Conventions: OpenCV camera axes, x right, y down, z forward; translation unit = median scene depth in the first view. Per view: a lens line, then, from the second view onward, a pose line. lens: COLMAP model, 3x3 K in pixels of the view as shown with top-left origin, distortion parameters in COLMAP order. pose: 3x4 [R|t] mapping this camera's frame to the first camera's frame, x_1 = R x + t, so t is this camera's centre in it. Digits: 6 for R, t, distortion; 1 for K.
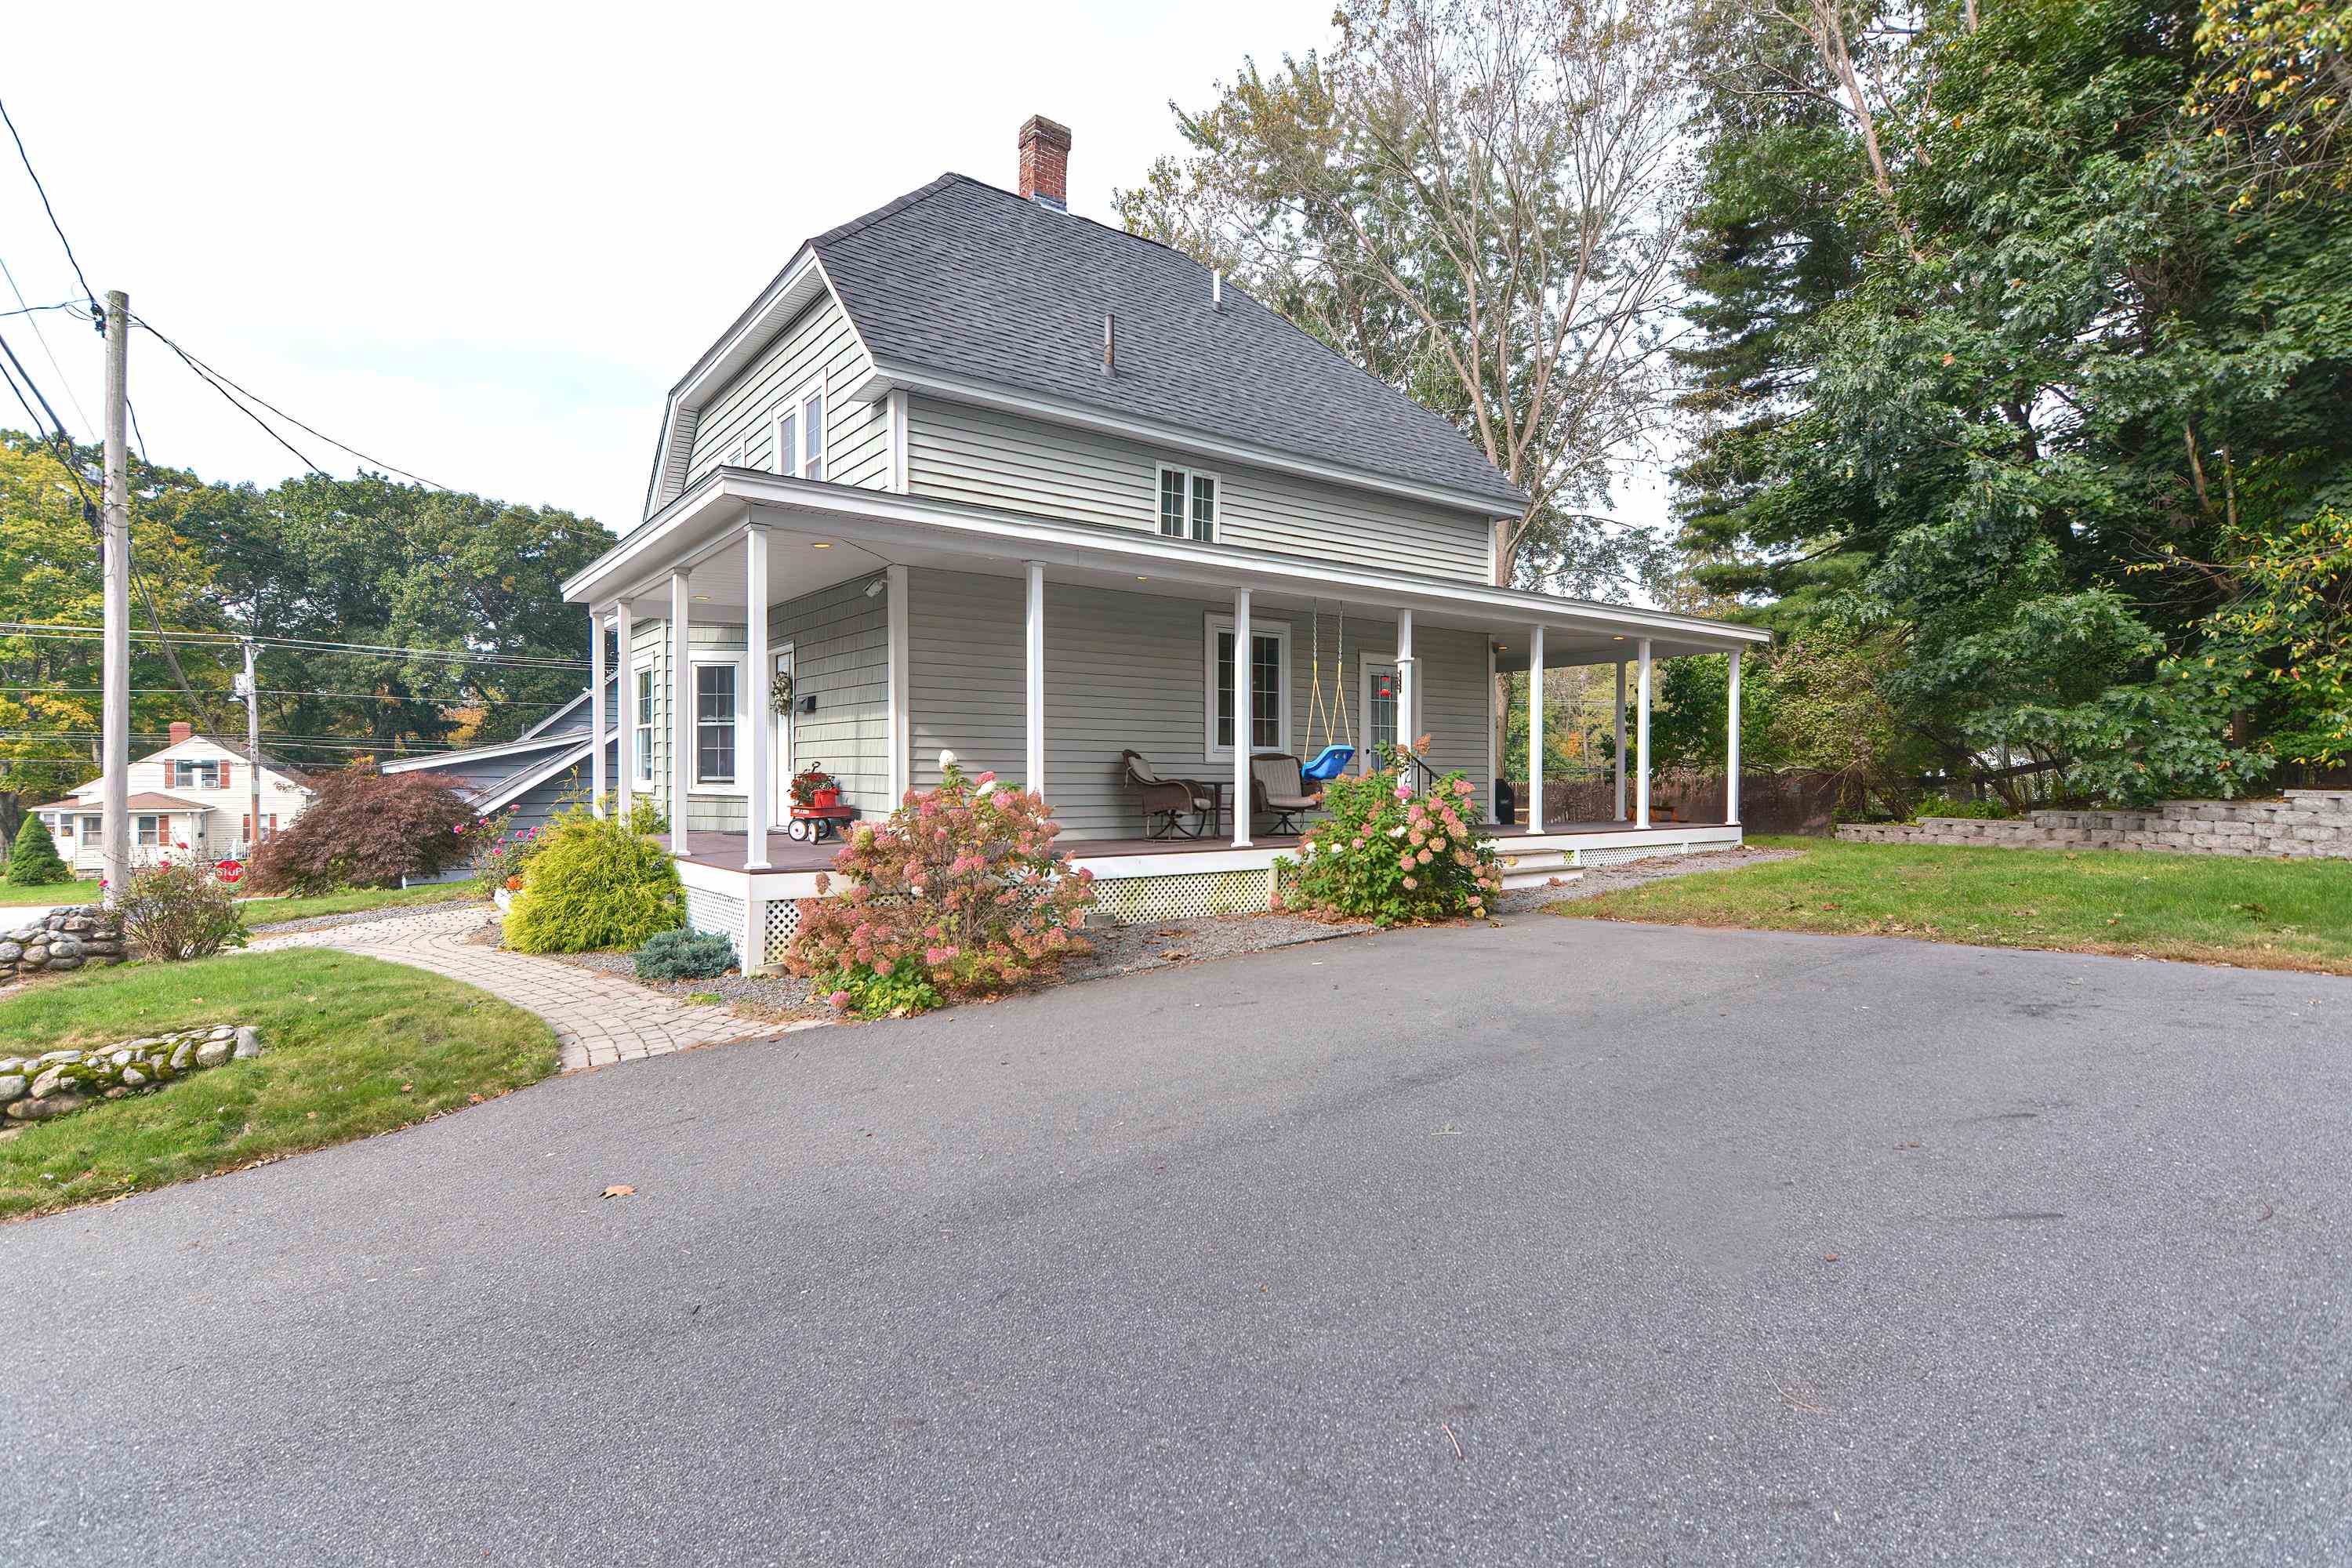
lens RADIAL K [[1143.4, 0, 1185.4], [0, 1143.4, 793.8], [0, 0, 1]] dist [0.018928, -0.008524]
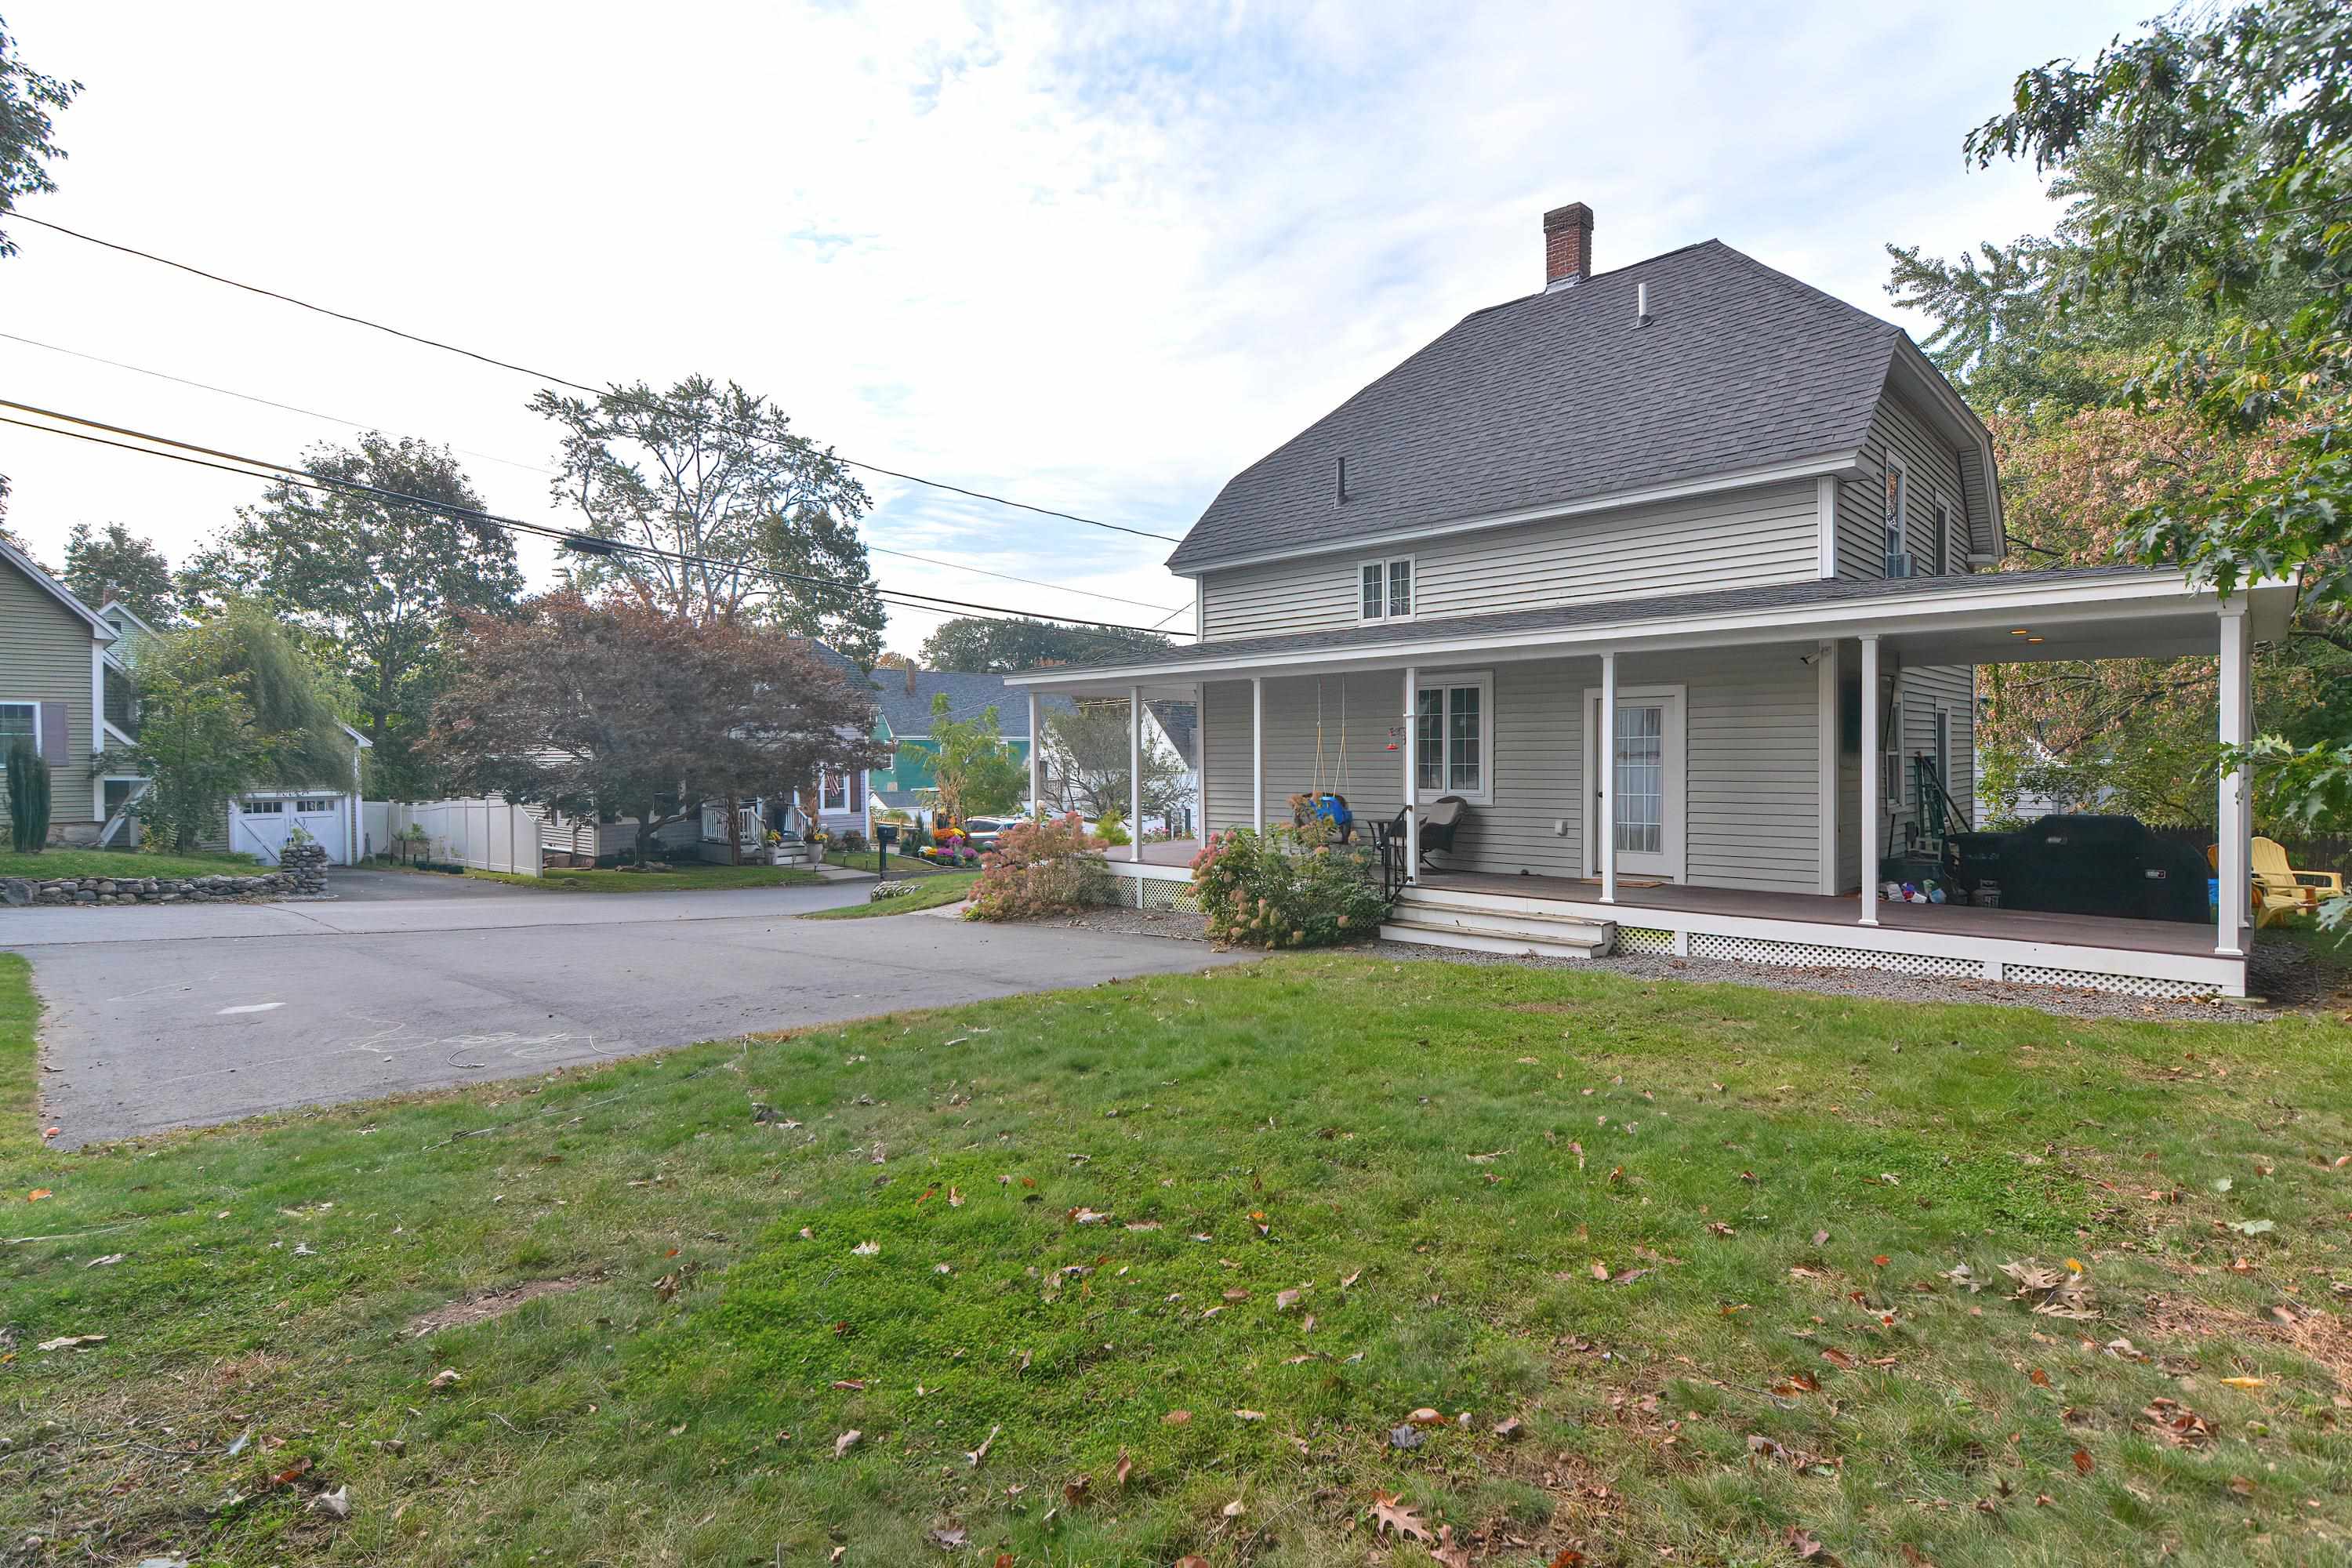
lens RADIAL K [[1143.4, 0, 1179.0], [0, 1143.4, 768.6], [0, 0, 1]] dist [0.018928, -0.008524]
pose [[0.158214, 0.005854, -0.987387, 1.057764], [-0.007712, 0.999959, 0.004693, -0.063272], [0.987375, 0.006872, 0.158253, 0.550521]]
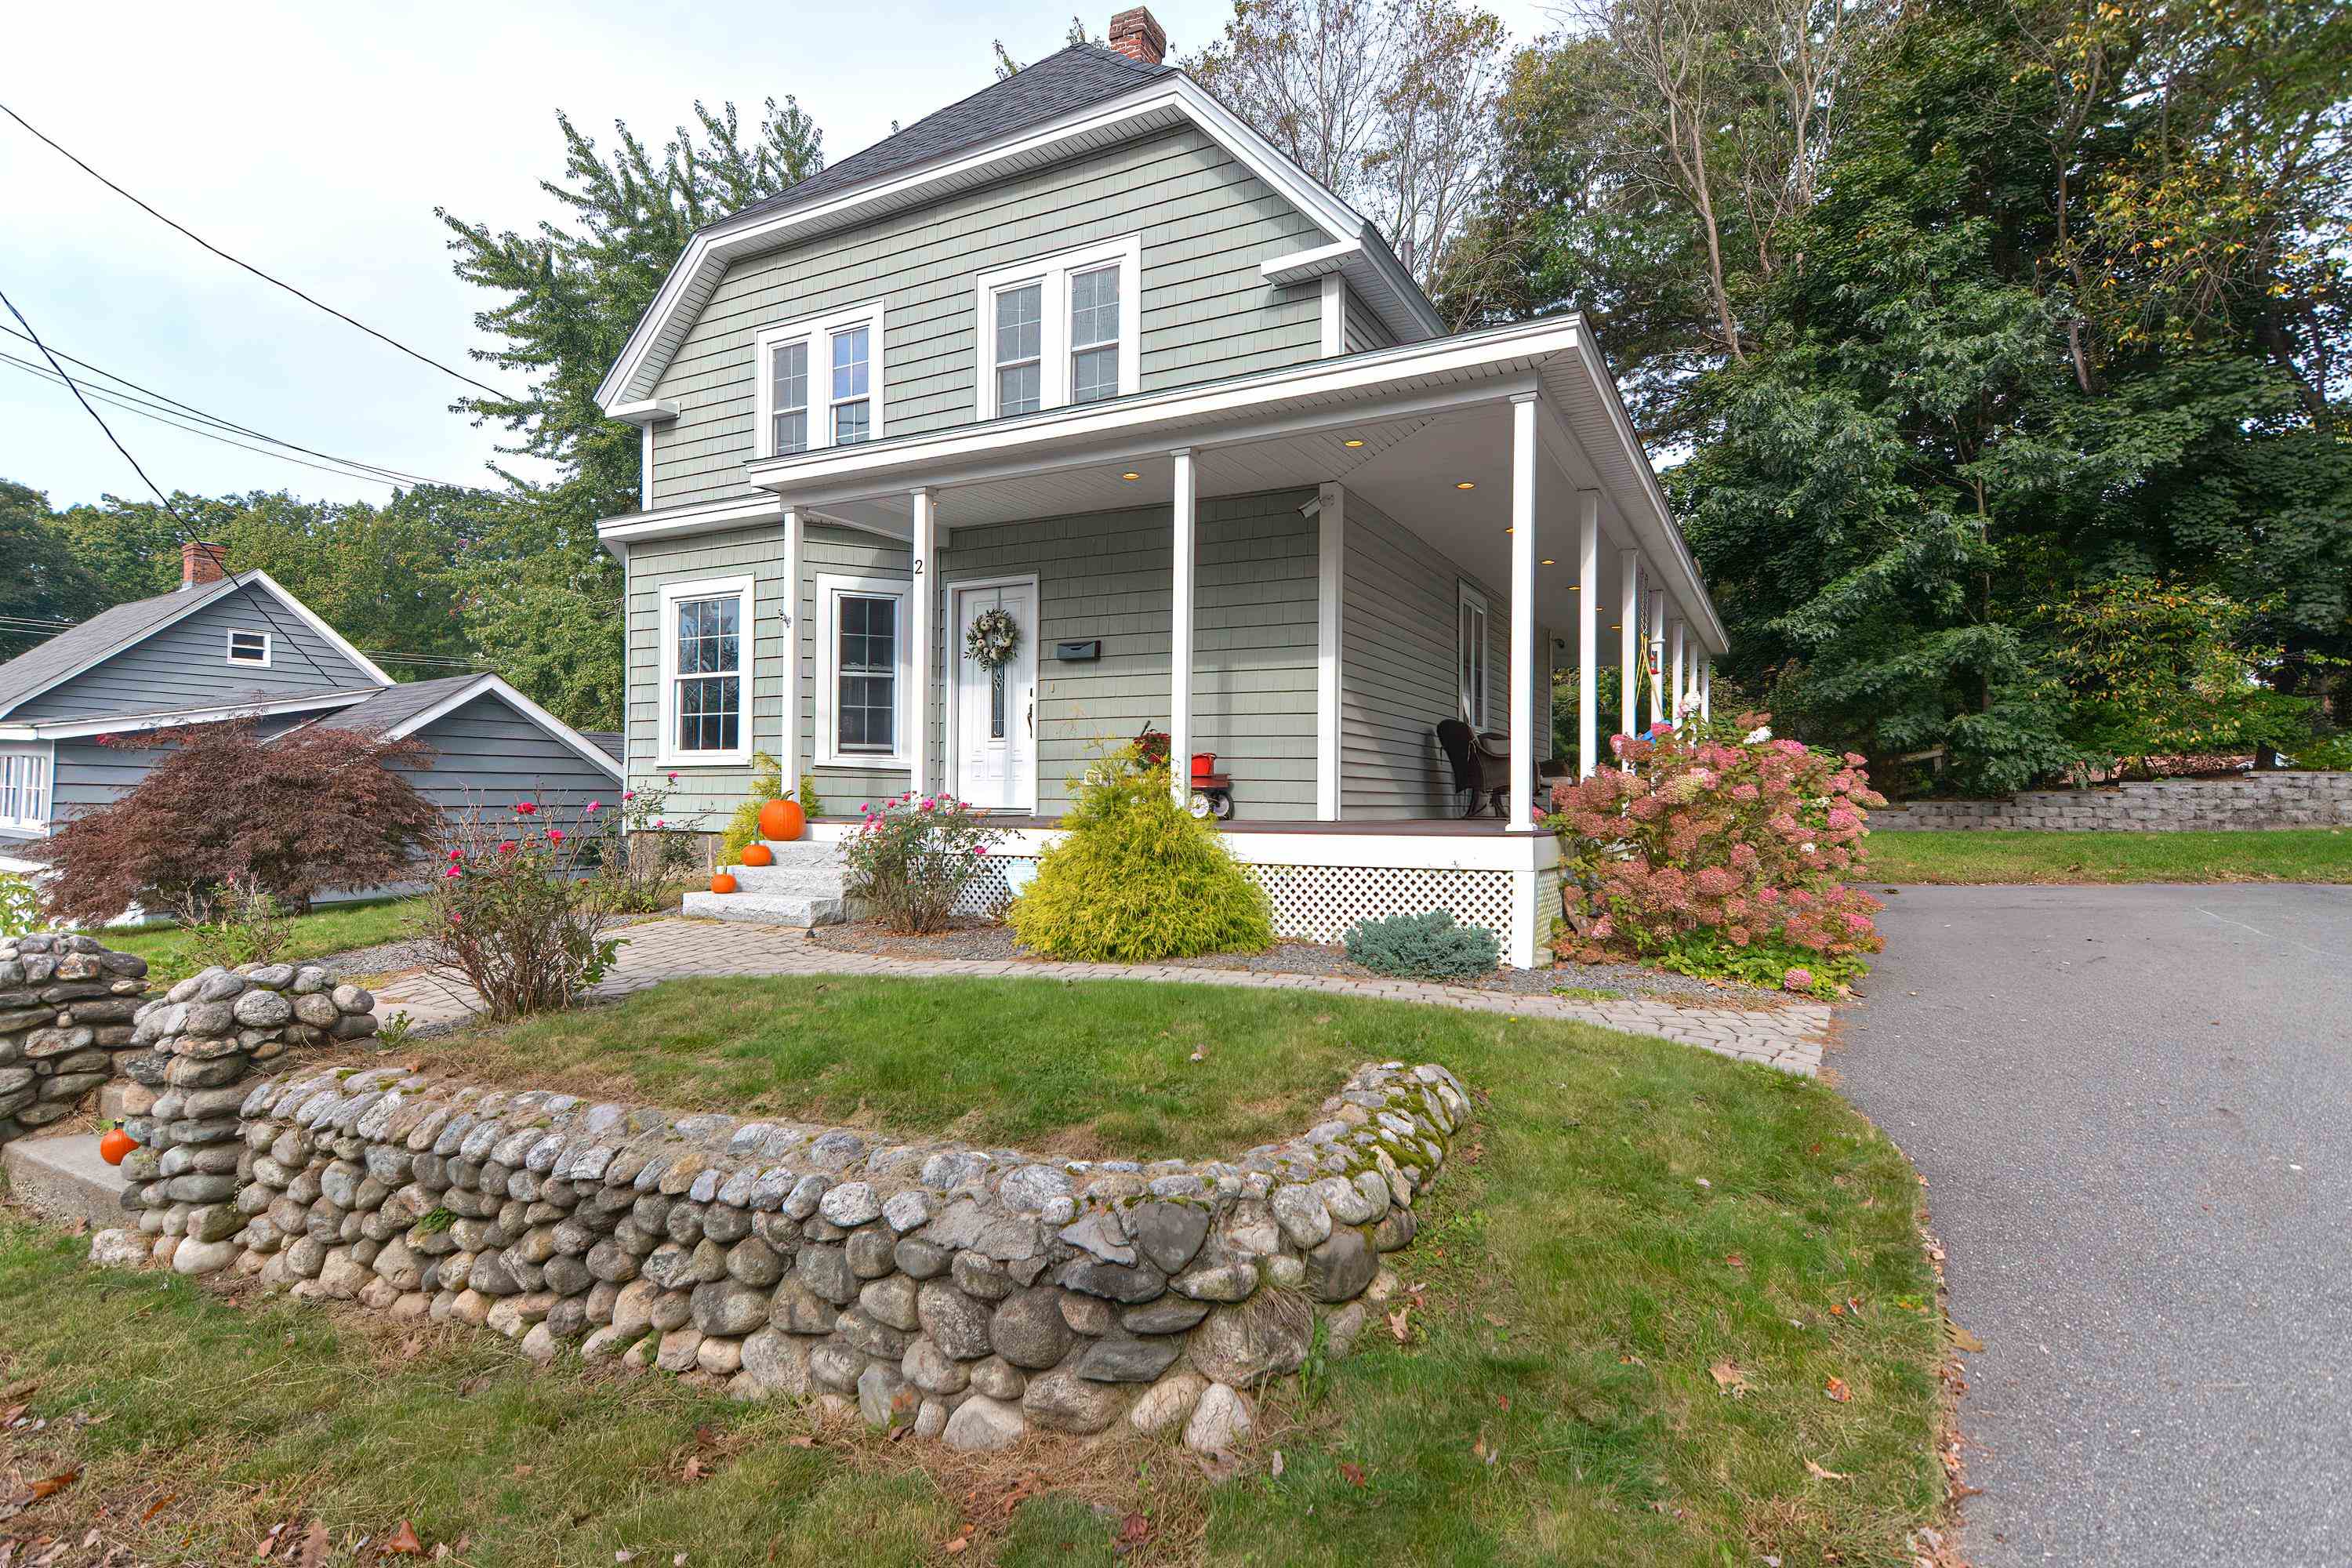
lens RADIAL K [[1143.4, 0, 1183.6], [0, 1143.4, 786.9], [0, 0, 1]] dist [0.018928, -0.008524]
pose [[0.909624, 0.010112, 0.415309, -0.544113], [-0.000092, 0.999709, -0.024141, 0.032310], [-0.415432, 0.021921, 0.909360, 0.230554]]
